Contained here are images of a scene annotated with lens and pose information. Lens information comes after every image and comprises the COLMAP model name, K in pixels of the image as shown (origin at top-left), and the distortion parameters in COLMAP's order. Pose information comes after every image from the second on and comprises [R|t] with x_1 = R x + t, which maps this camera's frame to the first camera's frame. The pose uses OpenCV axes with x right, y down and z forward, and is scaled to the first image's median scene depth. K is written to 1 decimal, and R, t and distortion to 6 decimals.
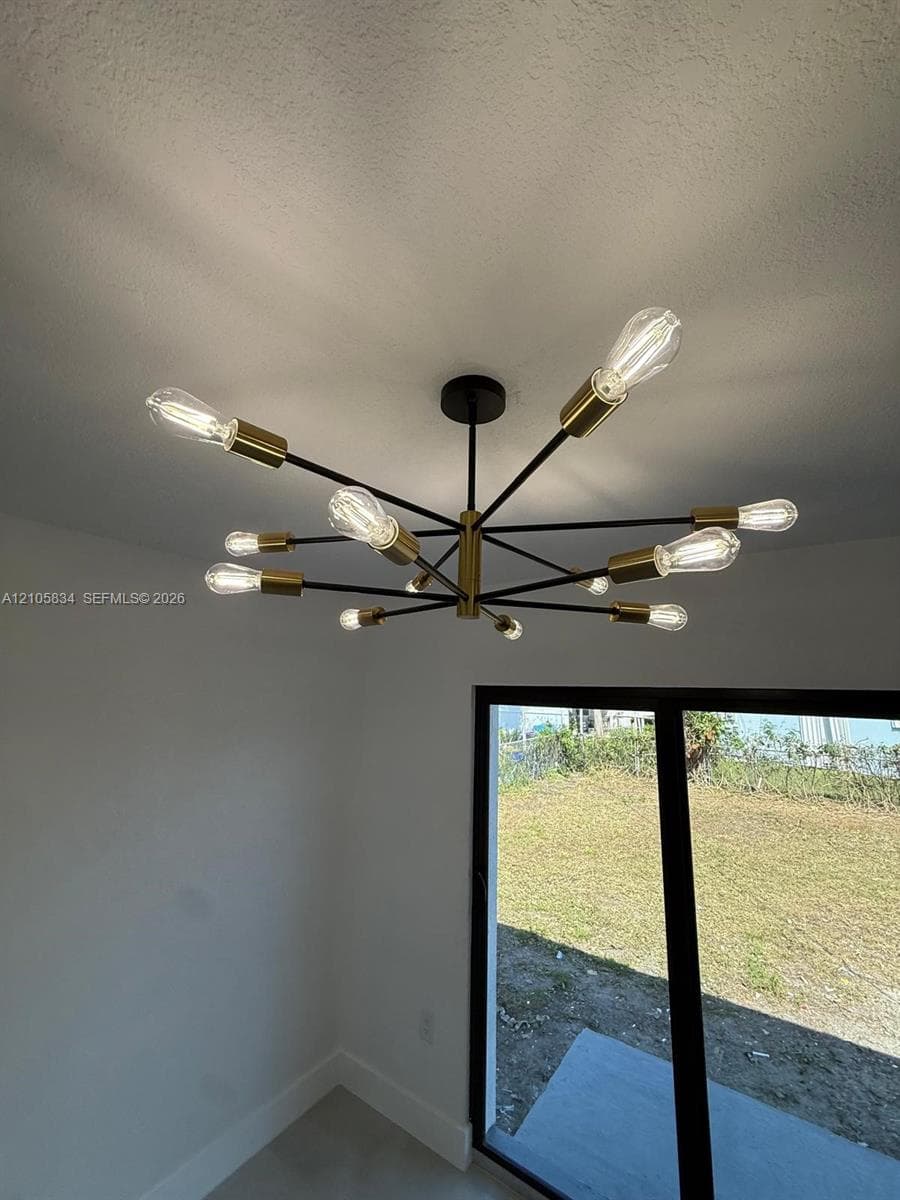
lens RADIAL K [[479.3, 0, 448.7], [0, 479.3, 598.0], [0, 0, 1]] dist [0.000412, 0.000853]
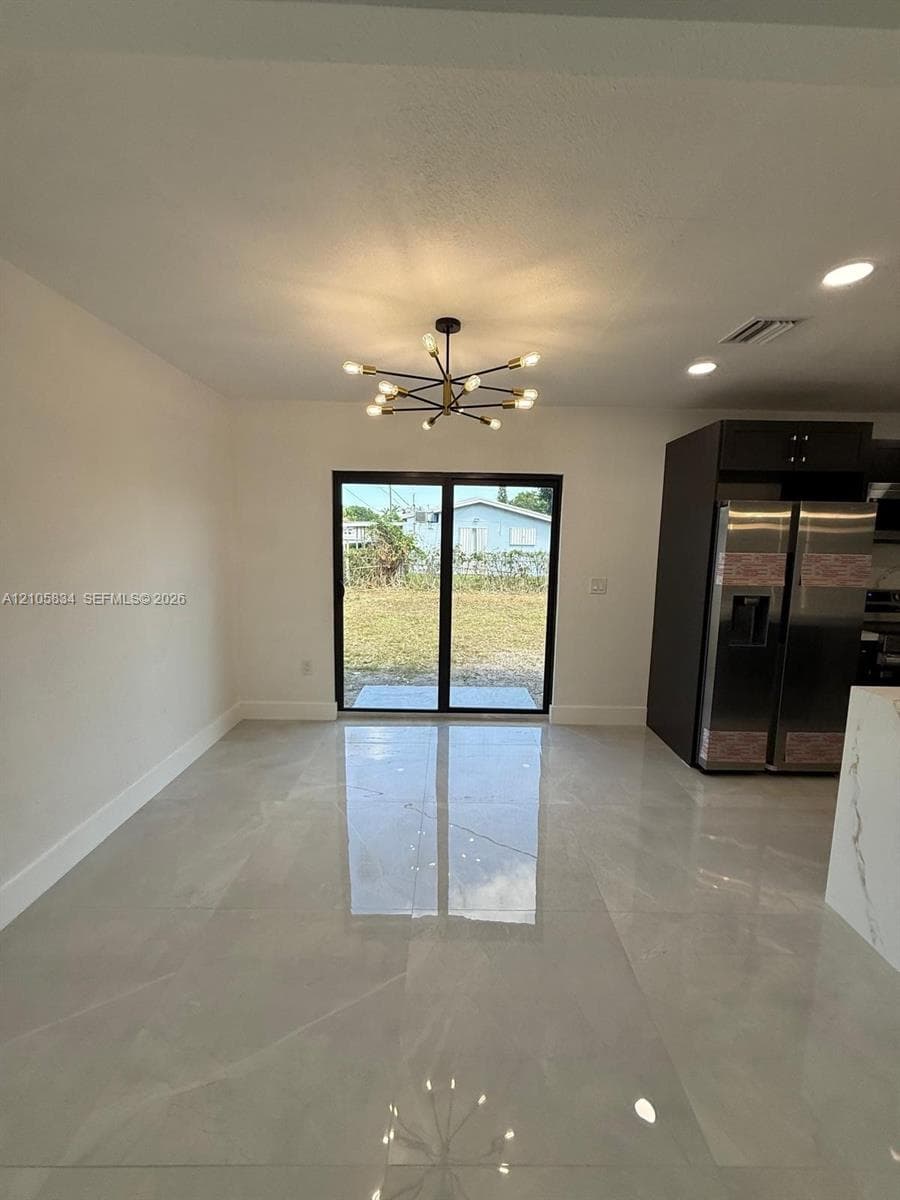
lens RADIAL K [[479.3, 0, 448.7], [0, 479.3, 598.0], [0, 0, 1]] dist [0.000412, 0.000853]
pose [[0.817737, -0.082195, 0.569692, -0.544926], [-0.110023, 0.949181, 0.294875, 0.078131], [-0.564978, -0.303809, 0.767137, -0.501454]]
